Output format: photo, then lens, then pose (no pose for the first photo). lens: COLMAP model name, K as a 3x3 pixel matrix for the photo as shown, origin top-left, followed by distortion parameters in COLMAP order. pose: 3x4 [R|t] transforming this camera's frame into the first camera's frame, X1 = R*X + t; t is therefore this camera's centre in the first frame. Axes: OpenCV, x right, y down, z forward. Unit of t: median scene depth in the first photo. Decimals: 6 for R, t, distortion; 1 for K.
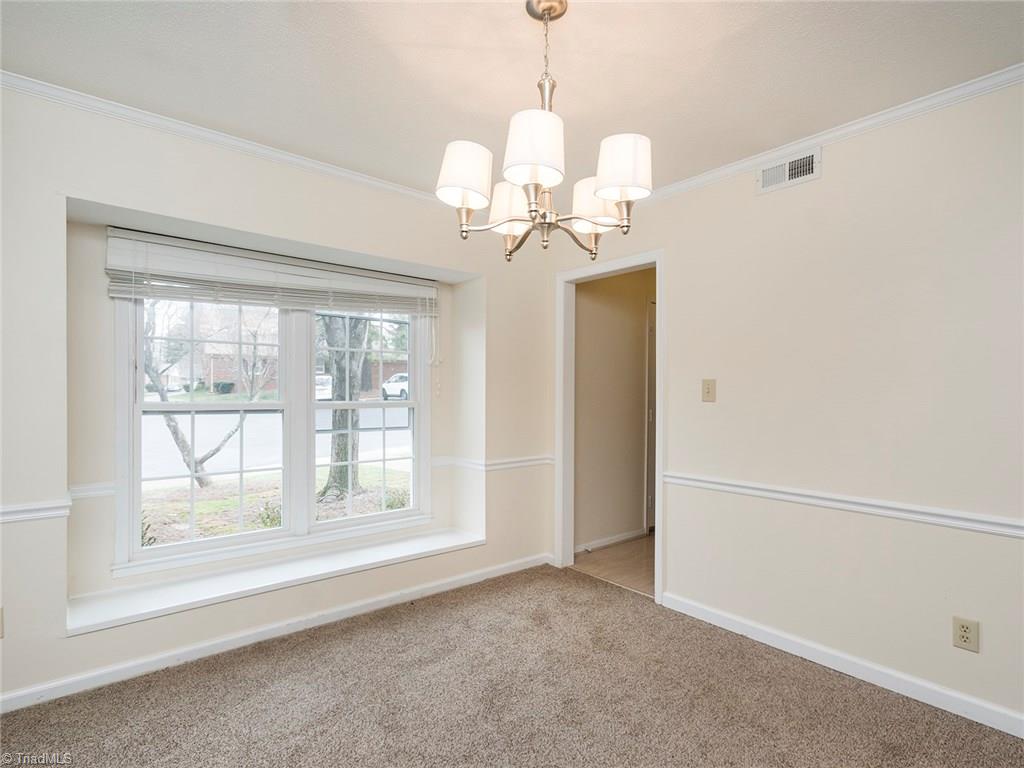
lens RADIAL K [[531.3, 0, 514.0], [0, 531.3, 407.6], [0, 0, 1]] dist [0.014213, 0.000128]
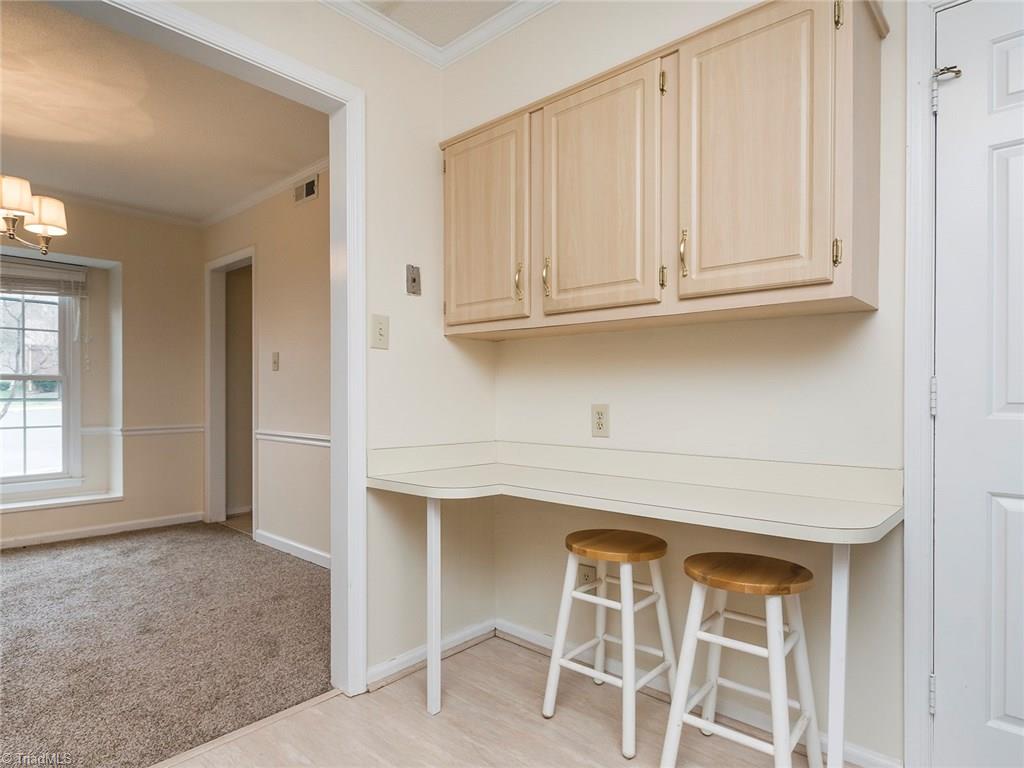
lens RADIAL K [[581.2, 0, 486.3], [0, 581.2, 402.1], [0, 0, 1]] dist [0.005497, 0.001592]
pose [[0.990358, -0.005386, 0.138428, 0.541226], [0.006537, 0.999948, -0.007865, 0.062837], [-0.138378, 0.008694, 0.990341, -0.332934]]
